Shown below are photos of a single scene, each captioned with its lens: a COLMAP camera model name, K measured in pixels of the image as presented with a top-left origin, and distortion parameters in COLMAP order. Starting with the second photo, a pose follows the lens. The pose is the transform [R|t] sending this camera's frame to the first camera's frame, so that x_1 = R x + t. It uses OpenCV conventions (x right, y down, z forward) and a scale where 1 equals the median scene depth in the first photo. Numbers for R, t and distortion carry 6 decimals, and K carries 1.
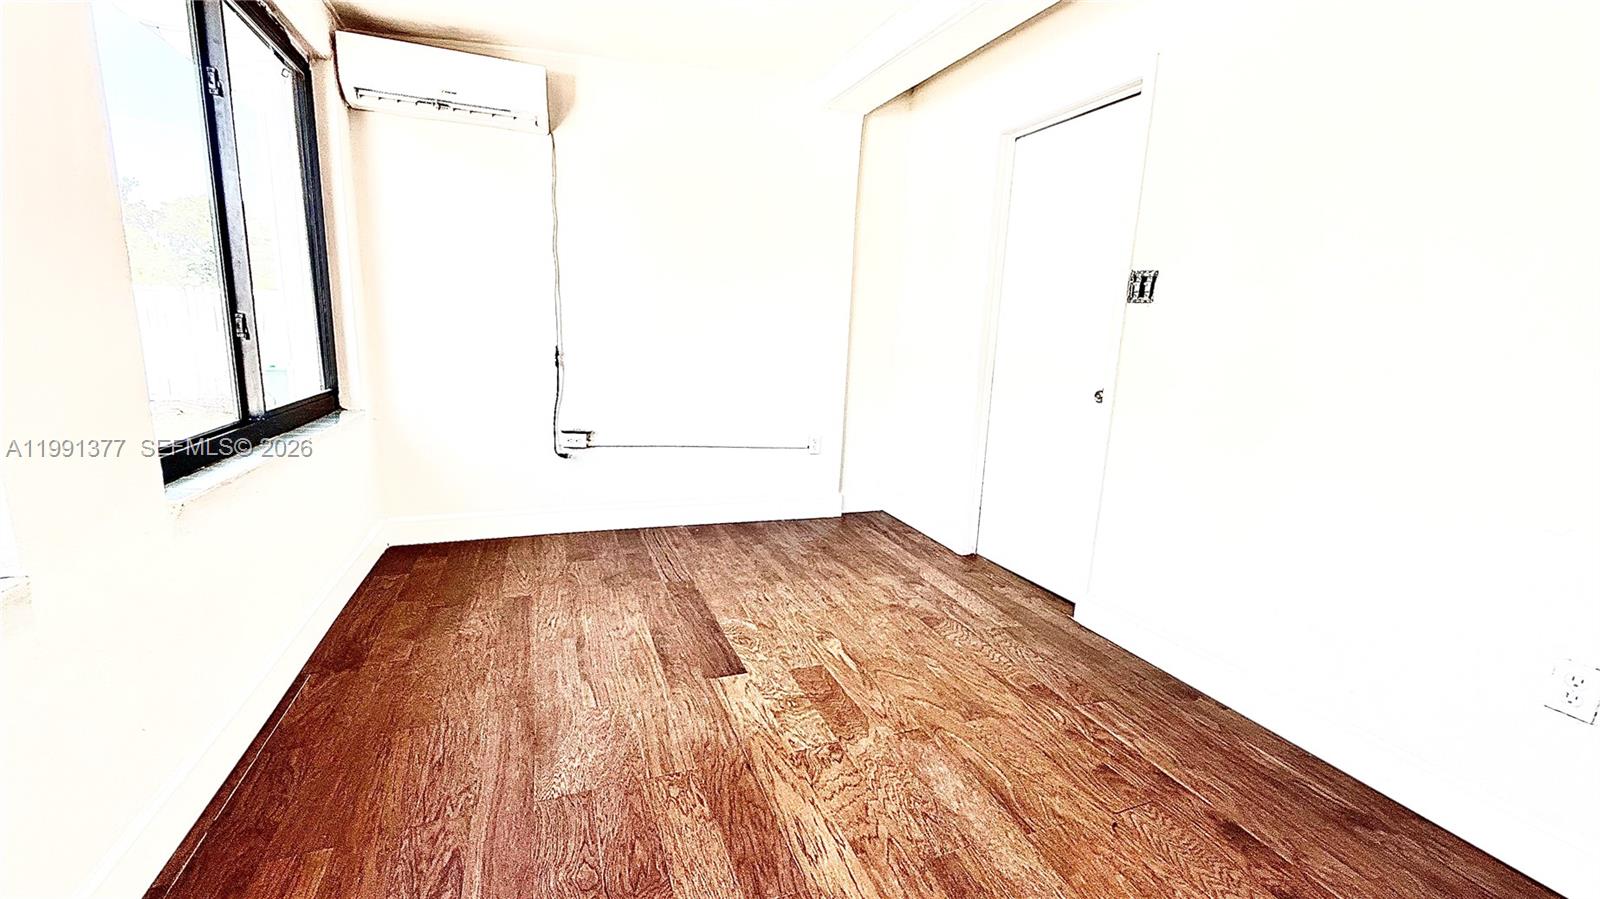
lens RADIAL K [[637.5, 0, 802.5], [0, 637.5, 452.2], [0, 0, 1]] dist [-0.006644, 0.000793]
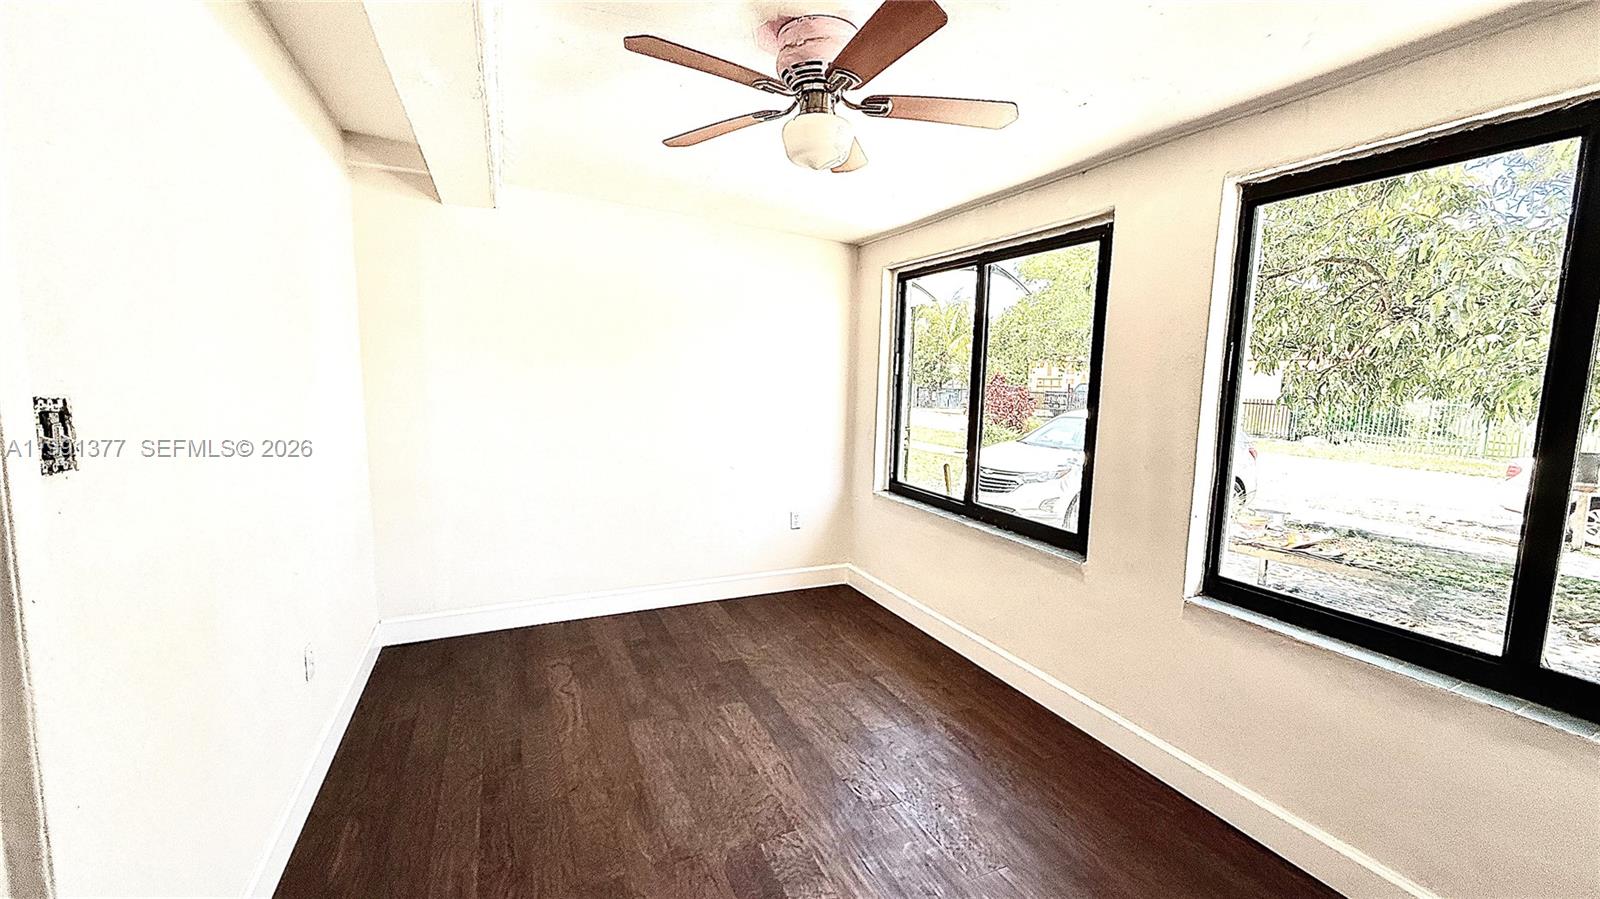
lens RADIAL K [[637.5, 0, 791.8], [0, 637.5, 448.0], [0, 0, 1]] dist [-0.006644, 0.000793]
pose [[-0.997293, -0.056888, -0.046584, 0.077422], [-0.068122, 0.953310, 0.294210, -0.471011], [0.027672, 0.296587, -0.954605, 1.631129]]
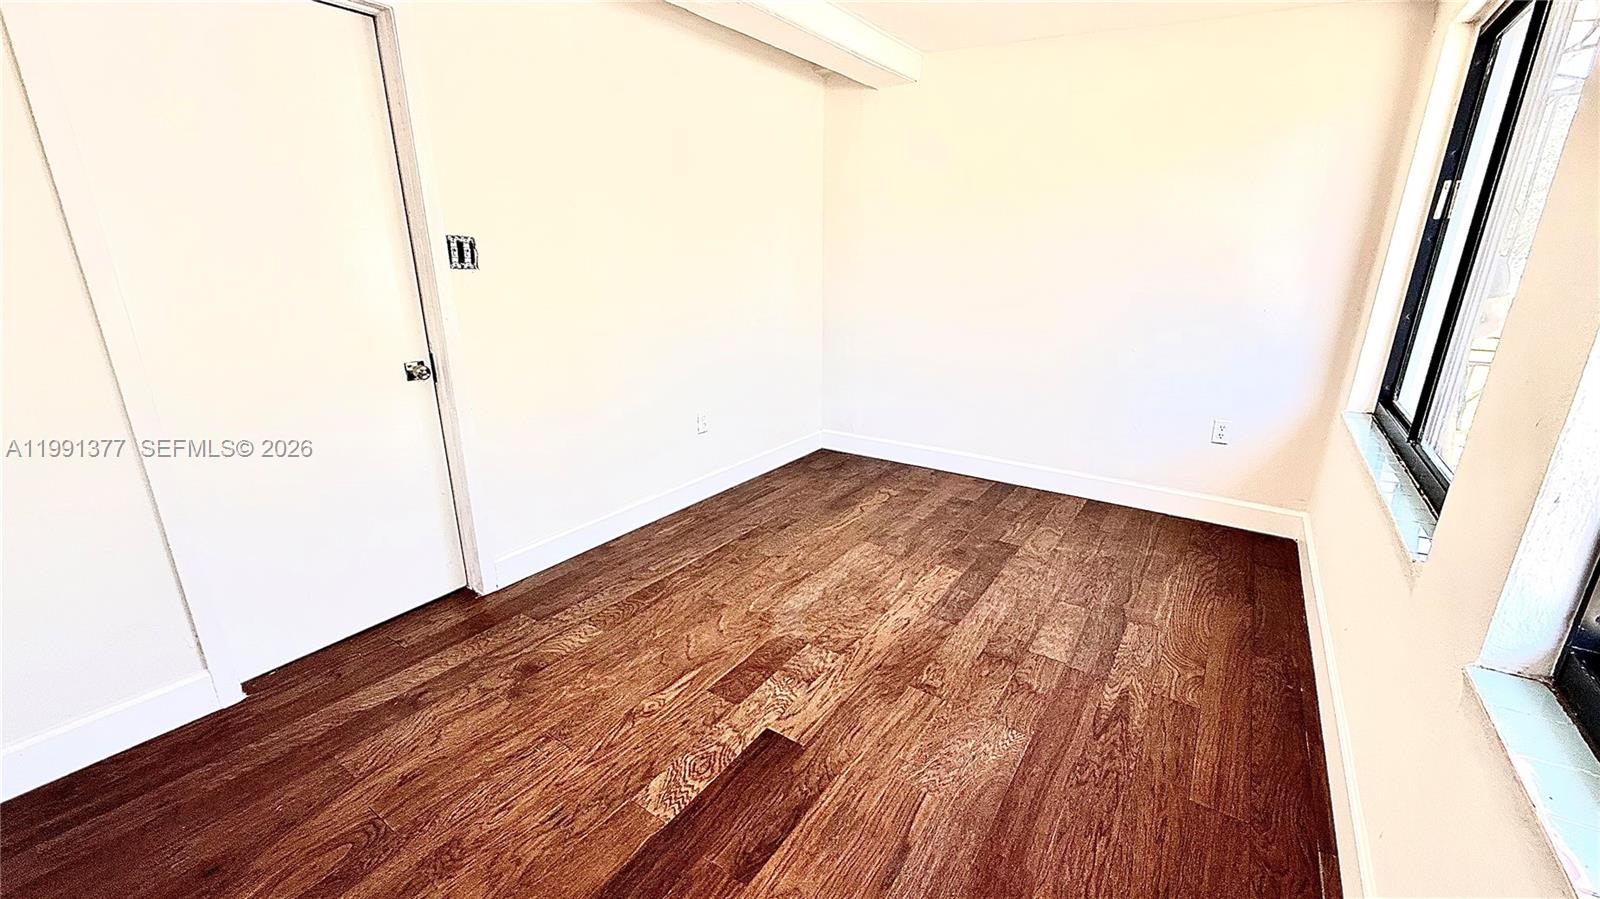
lens RADIAL K [[637.5, 0, 796.0], [0, 637.5, 446.6], [0, 0, 1]] dist [-0.006644, 0.000793]
pose [[-0.549737, -0.284707, 0.785322, -0.722559], [0.127871, 0.900364, 0.415925, -0.385712], [-0.825493, 0.329069, -0.458557, 1.298718]]
